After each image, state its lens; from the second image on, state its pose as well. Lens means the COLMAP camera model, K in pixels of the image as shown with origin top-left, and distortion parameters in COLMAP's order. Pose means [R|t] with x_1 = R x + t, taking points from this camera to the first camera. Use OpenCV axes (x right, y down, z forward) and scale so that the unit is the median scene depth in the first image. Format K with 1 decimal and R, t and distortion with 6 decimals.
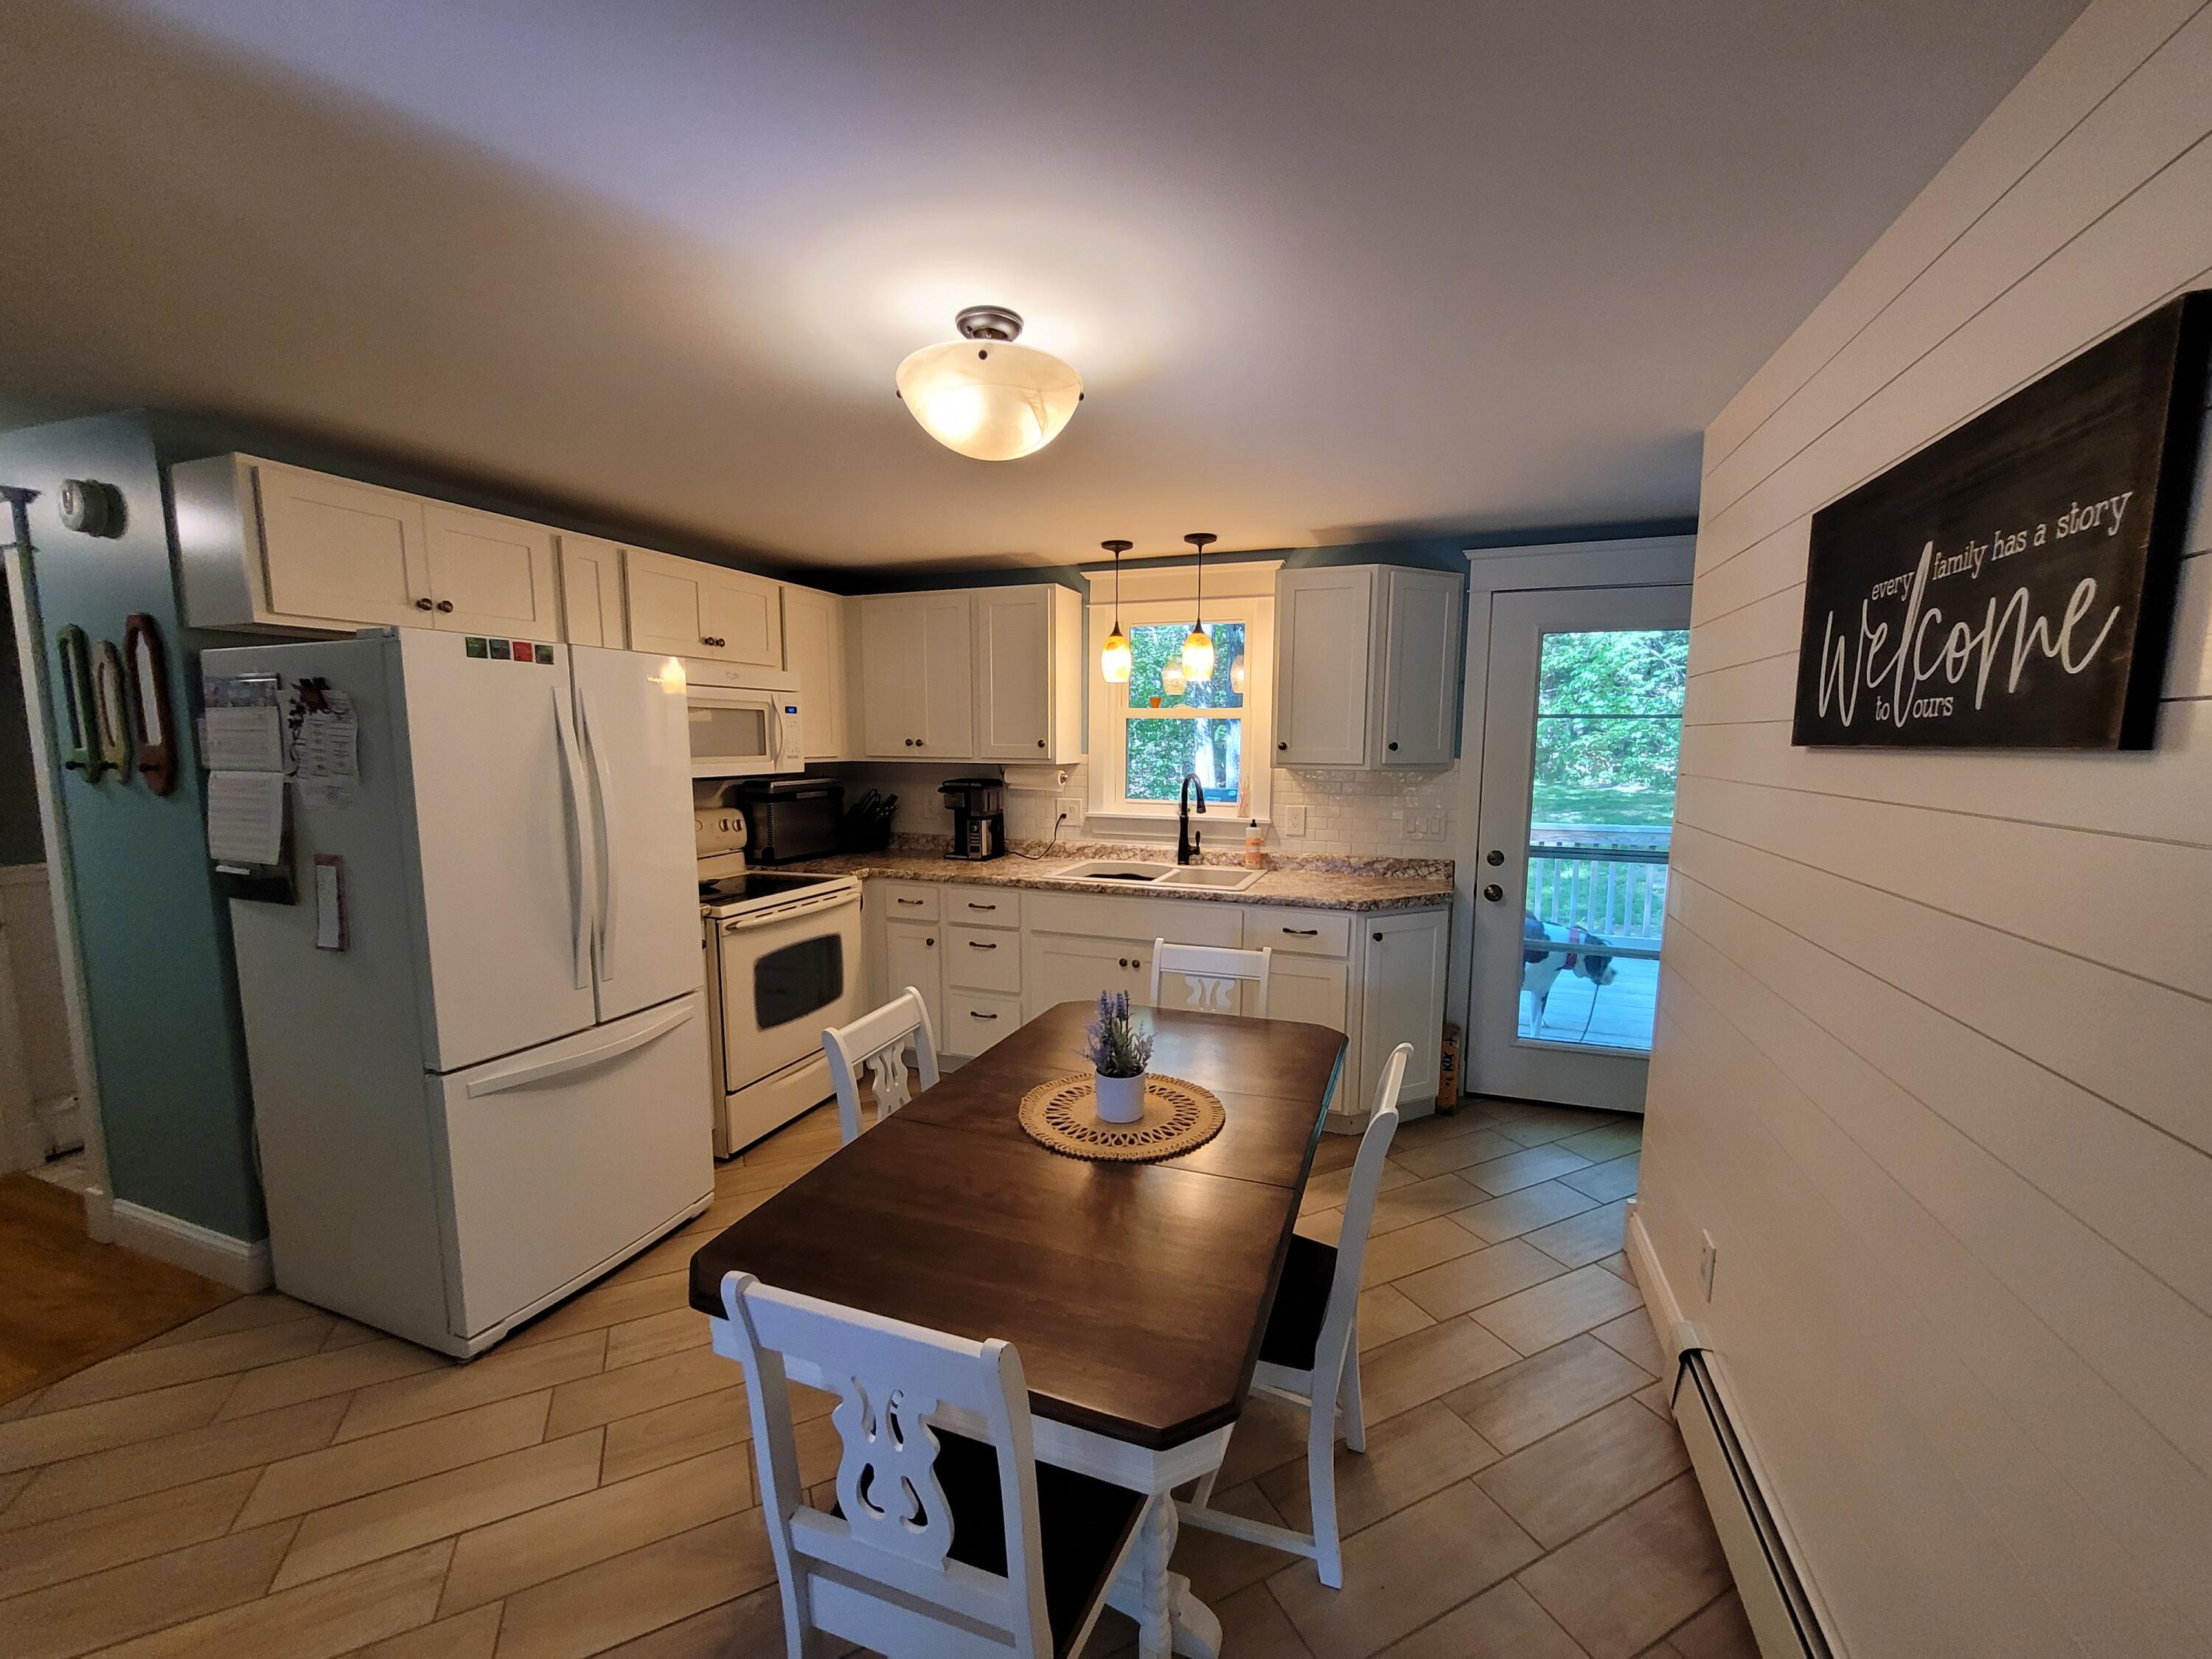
lens RADIAL K [[871.4, 0, 1106.0], [0, 871.4, 839.5], [0, 0, 1]] dist [0.001901, 0.000457]
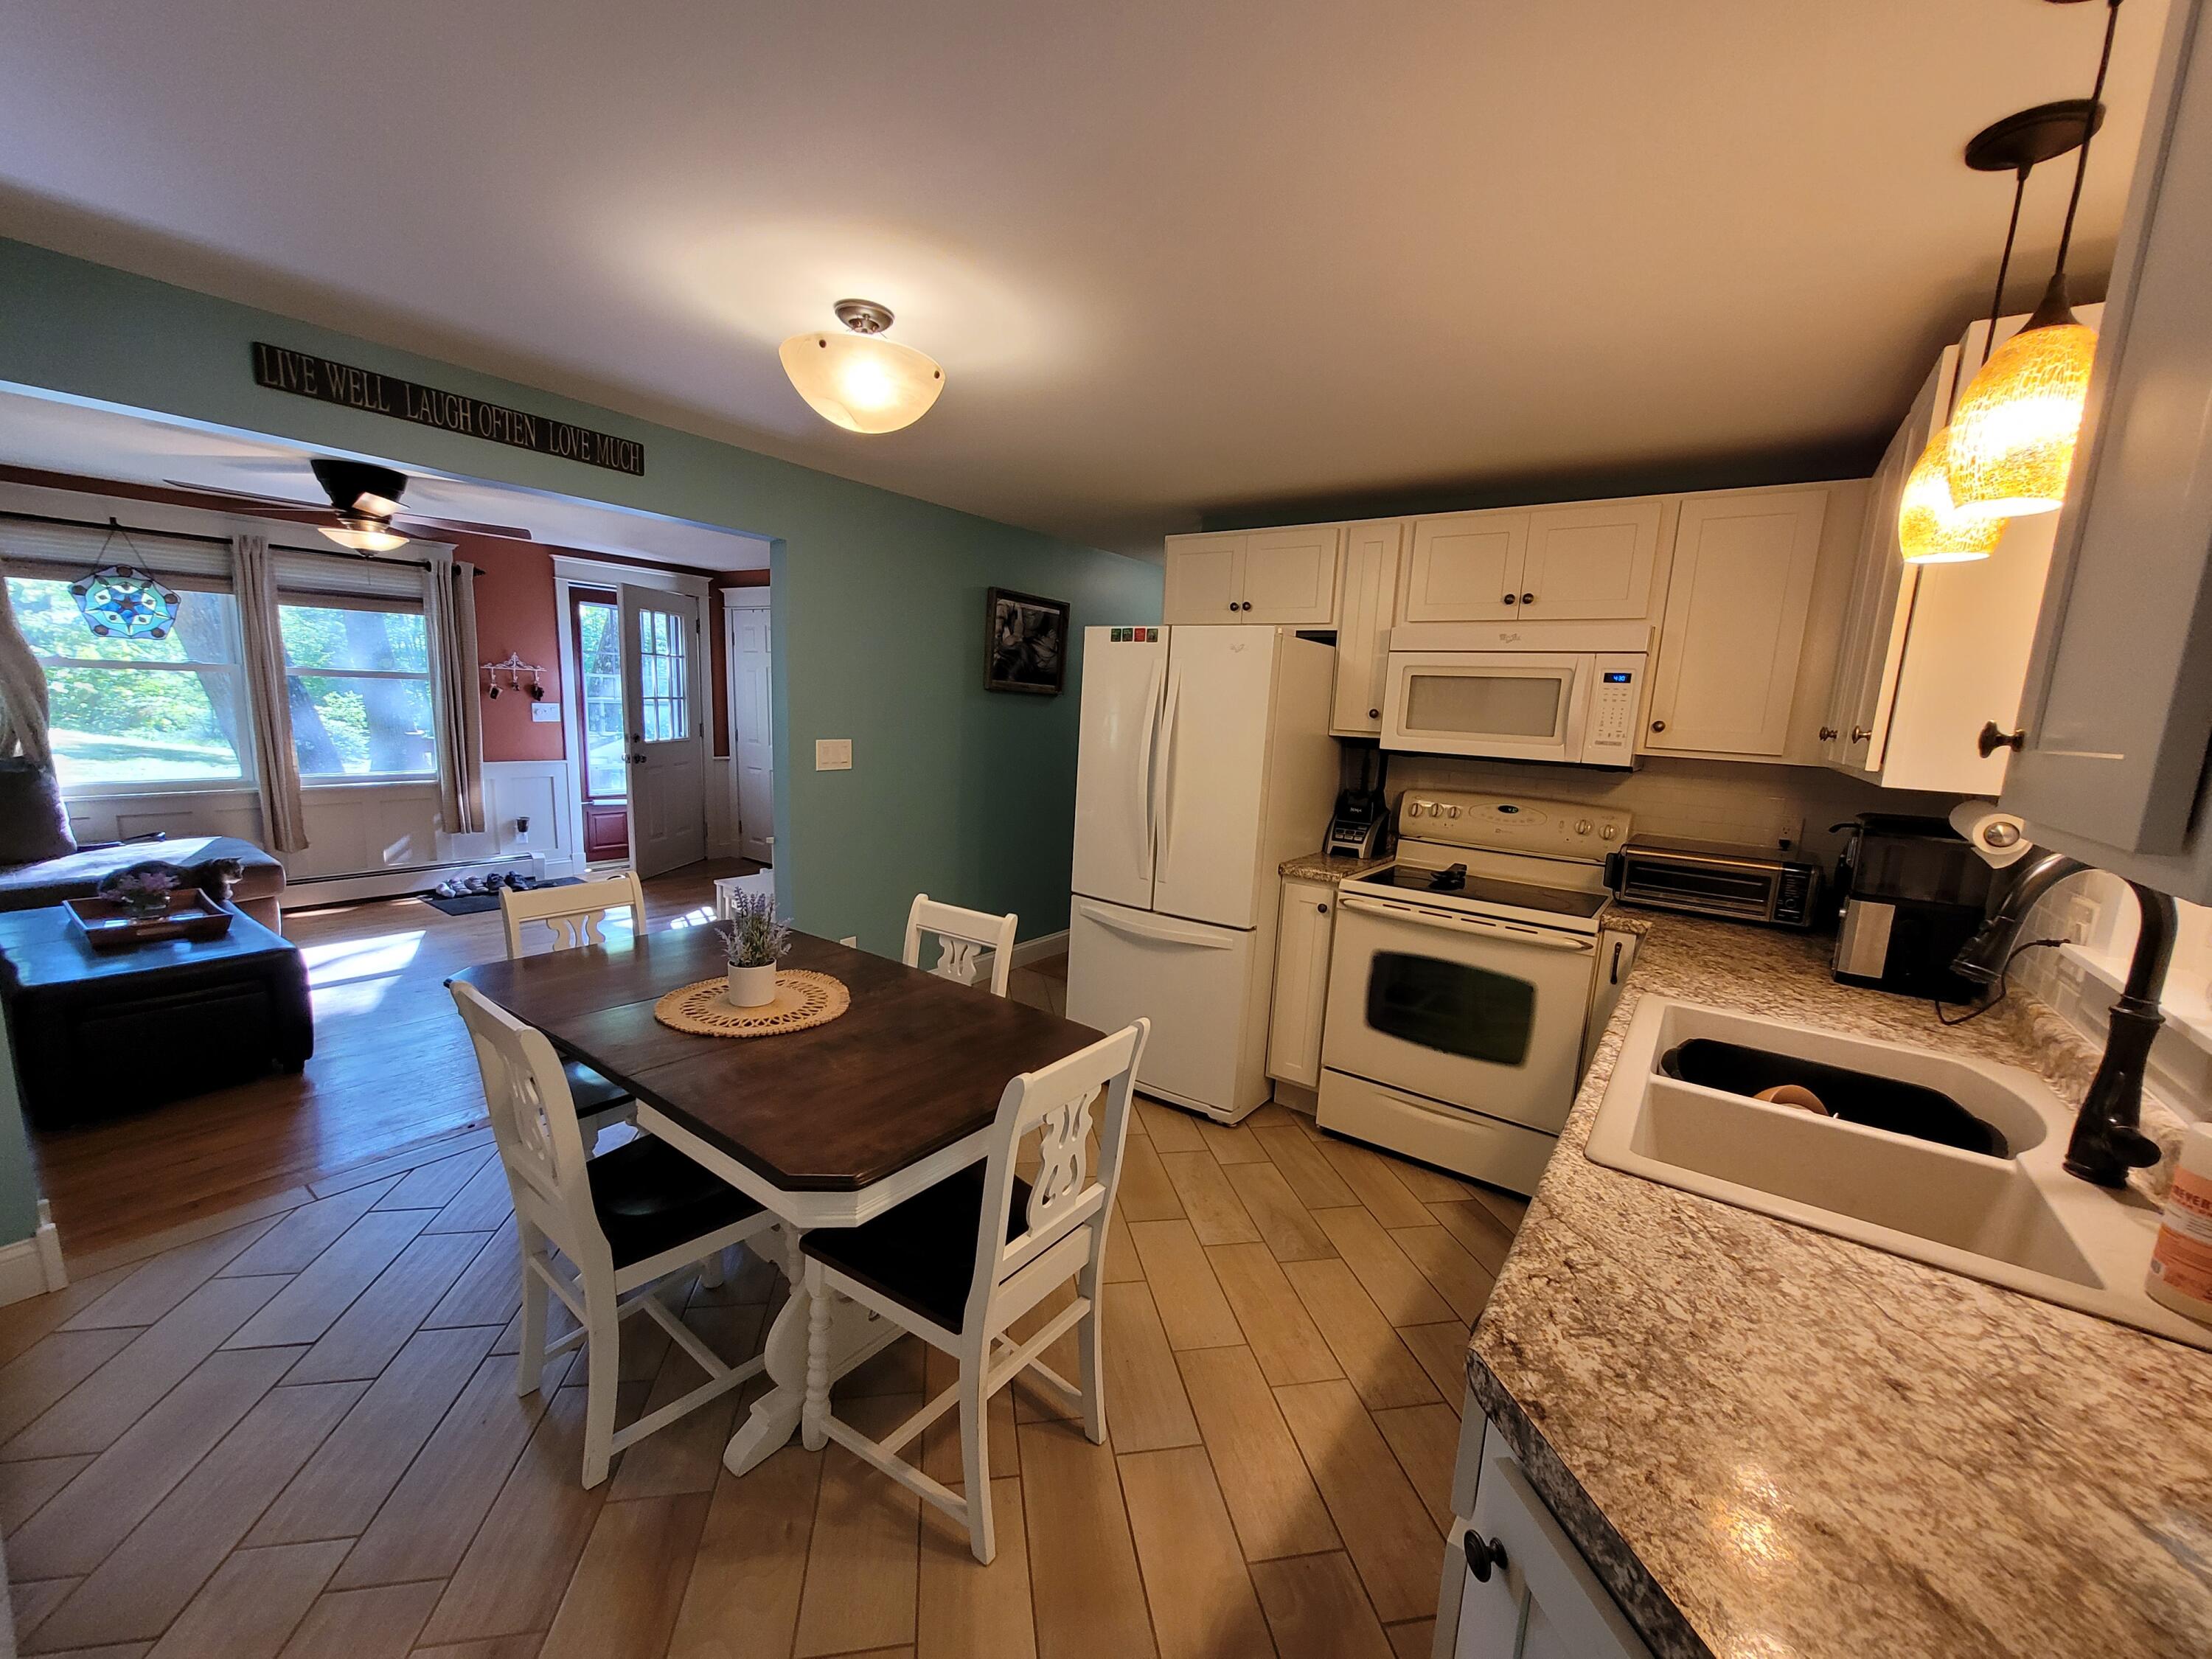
lens RADIAL K [[871.4, 0, 1106.0], [0, 871.4, 839.5], [0, 0, 1]] dist [0.001901, 0.000457]
pose [[-0.260878, 0.142831, -0.954747, 0.531016], [-0.159235, 0.969081, 0.188485, -0.102871], [0.952148, 0.201201, -0.230069, 0.925004]]
